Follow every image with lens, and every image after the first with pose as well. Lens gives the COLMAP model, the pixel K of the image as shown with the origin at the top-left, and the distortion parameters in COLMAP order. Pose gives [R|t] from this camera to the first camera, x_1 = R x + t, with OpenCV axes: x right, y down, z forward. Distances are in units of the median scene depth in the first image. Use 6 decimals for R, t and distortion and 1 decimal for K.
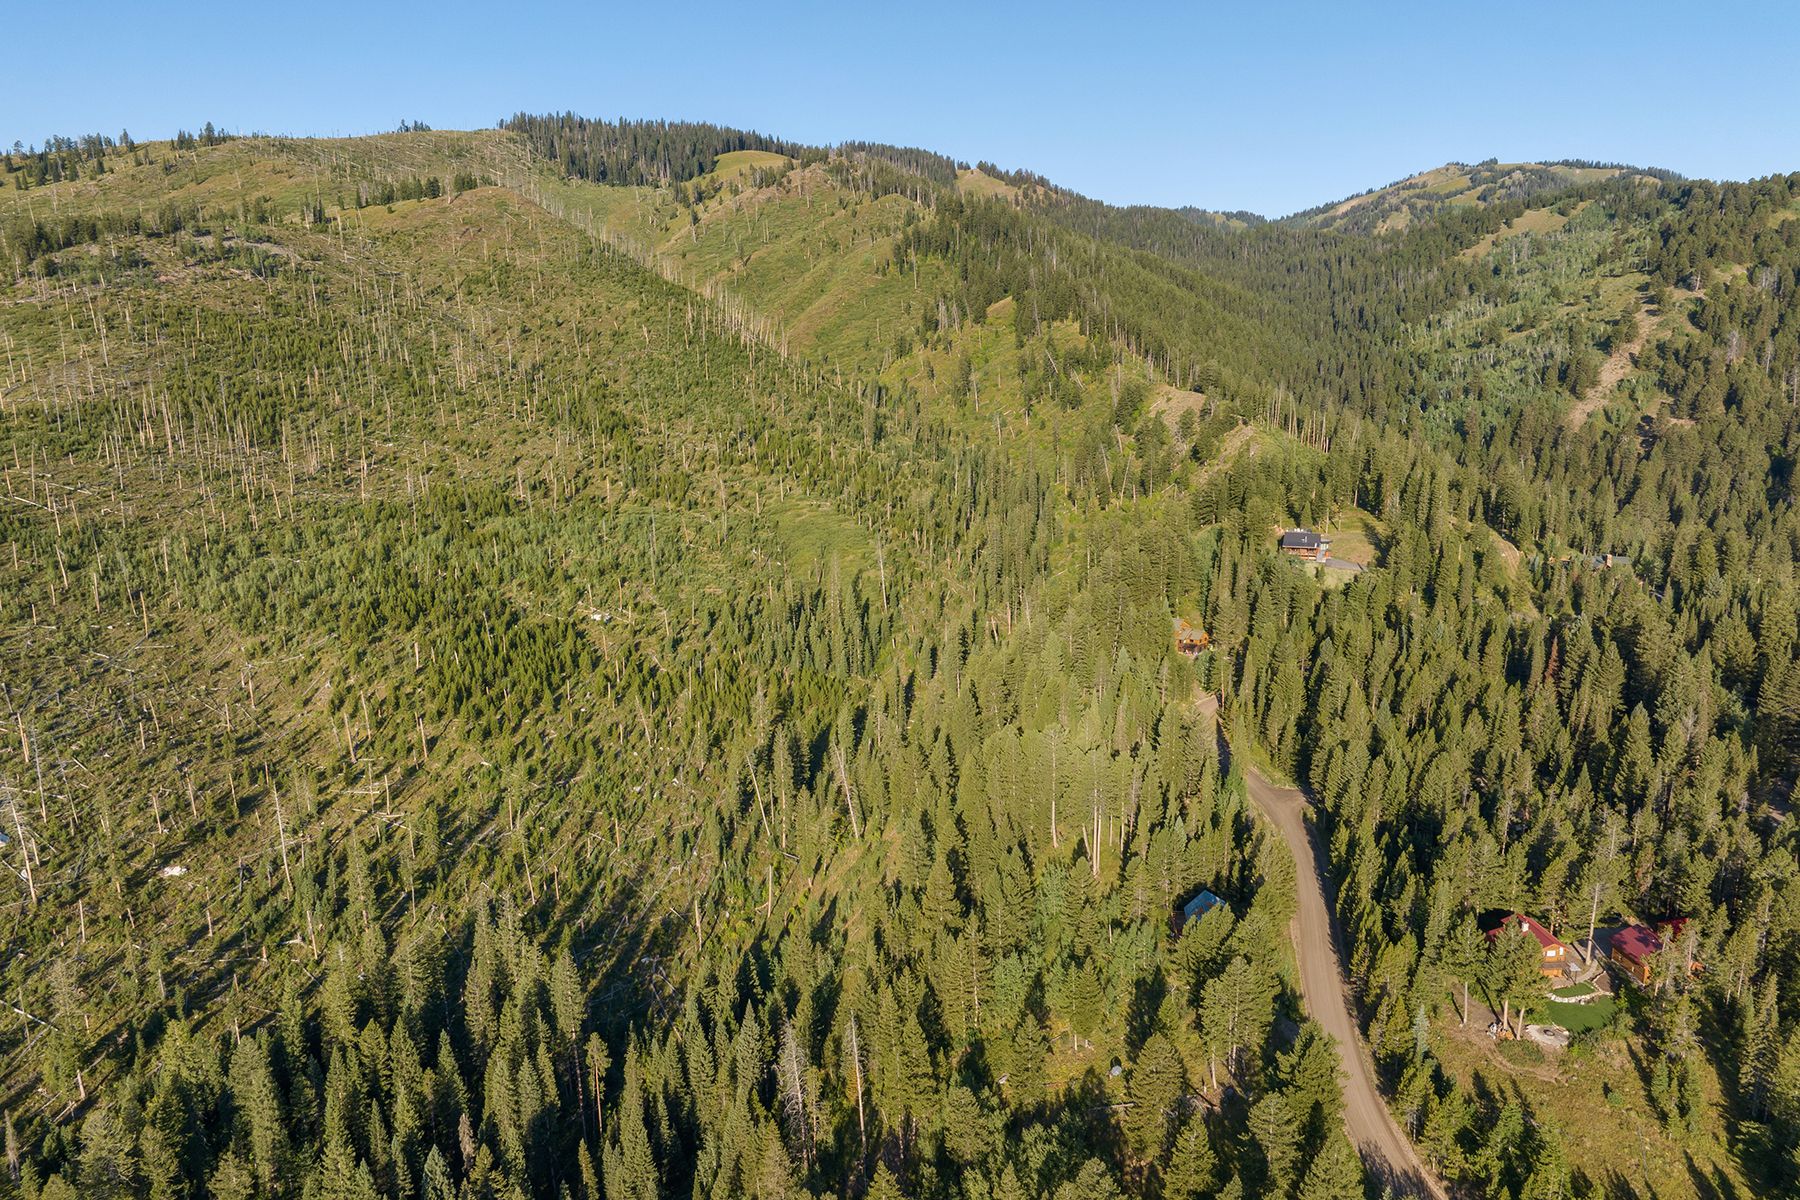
lens RADIAL K [[1273.5, 0, 891.2], [0, 1273.5, 544.4], [0, 0, 1]] dist [-0.033869, 0.000600]
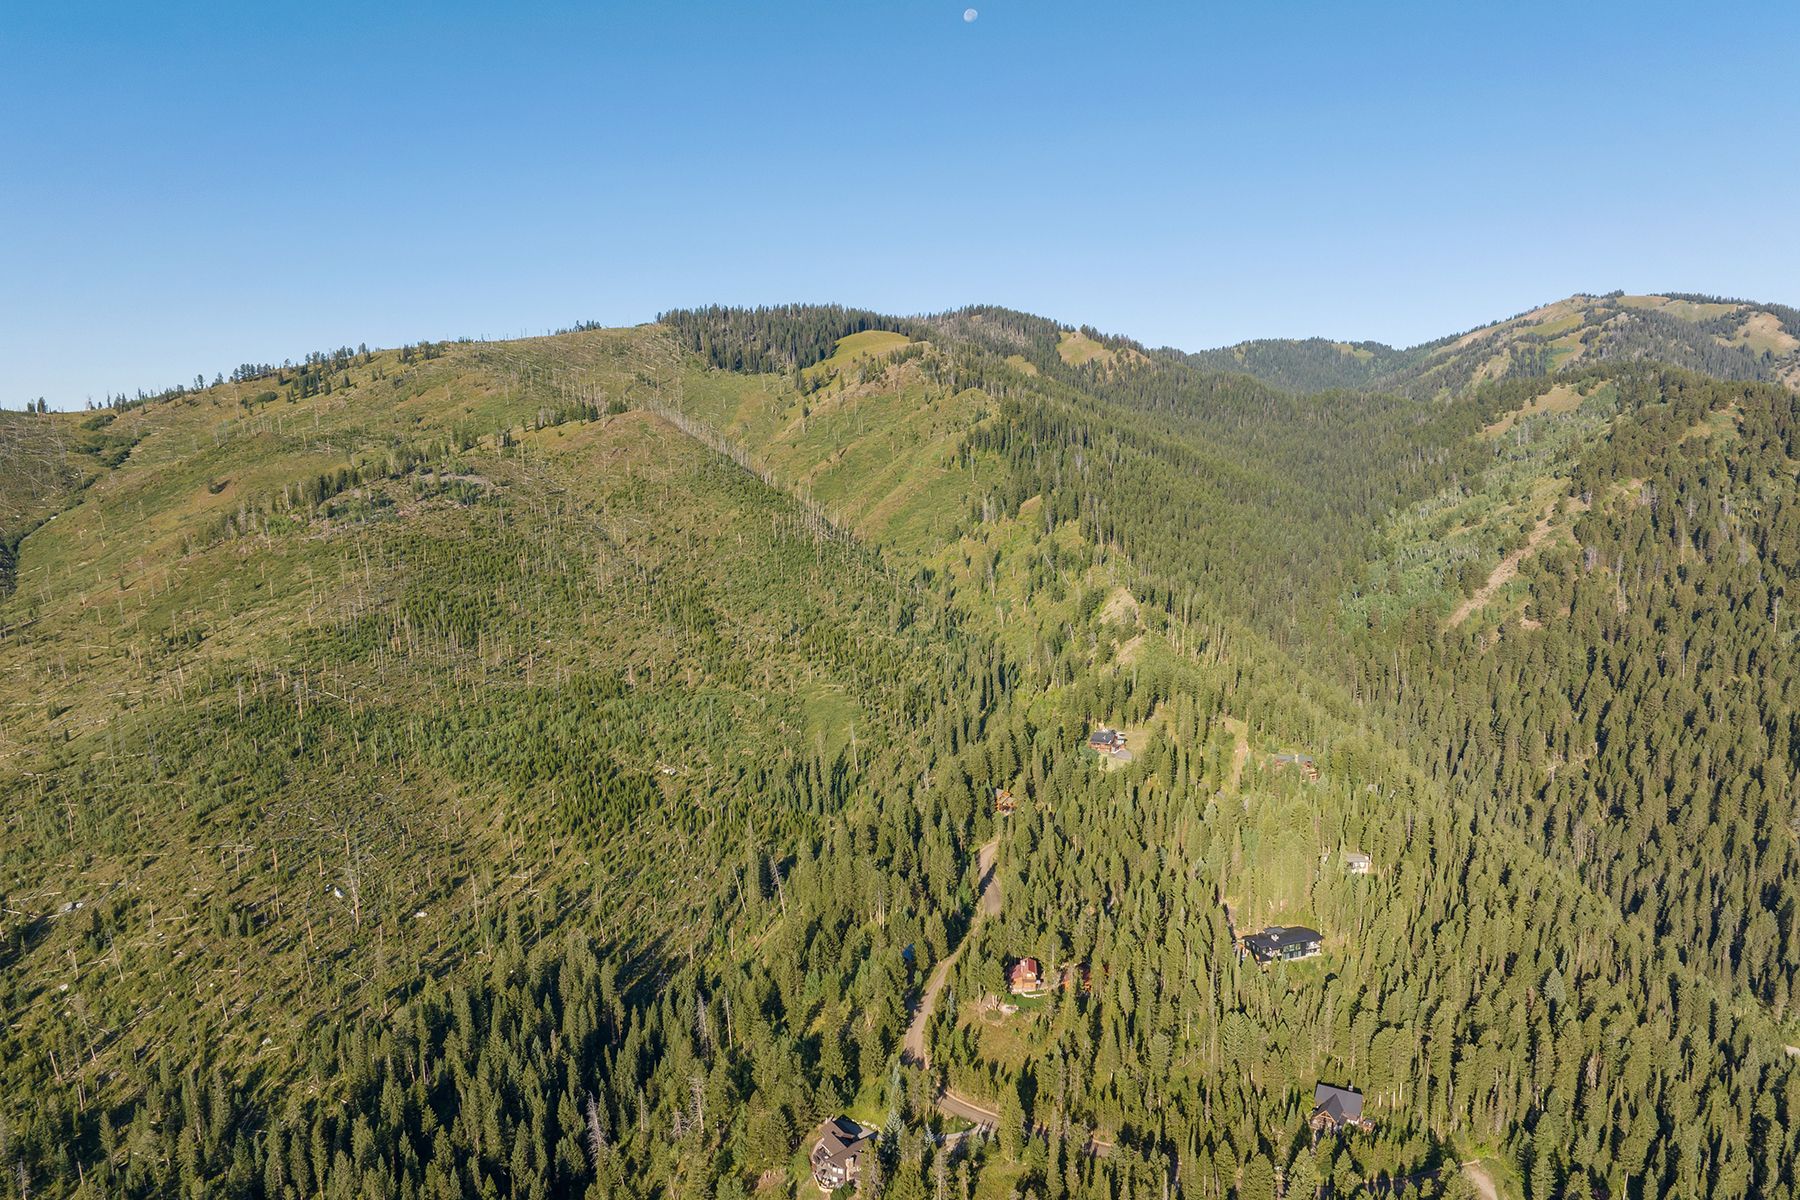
lens RADIAL K [[1273.5, 0, 899.6], [0, 1273.5, 599.9], [0, 0, 1]] dist [-0.033869, 0.000600]
pose [[0.992136, 0.013202, -0.124464, 0.166834], [-0.017357, 0.999326, -0.032352, -0.073482], [0.123953, 0.034258, 0.991697, -0.360535]]
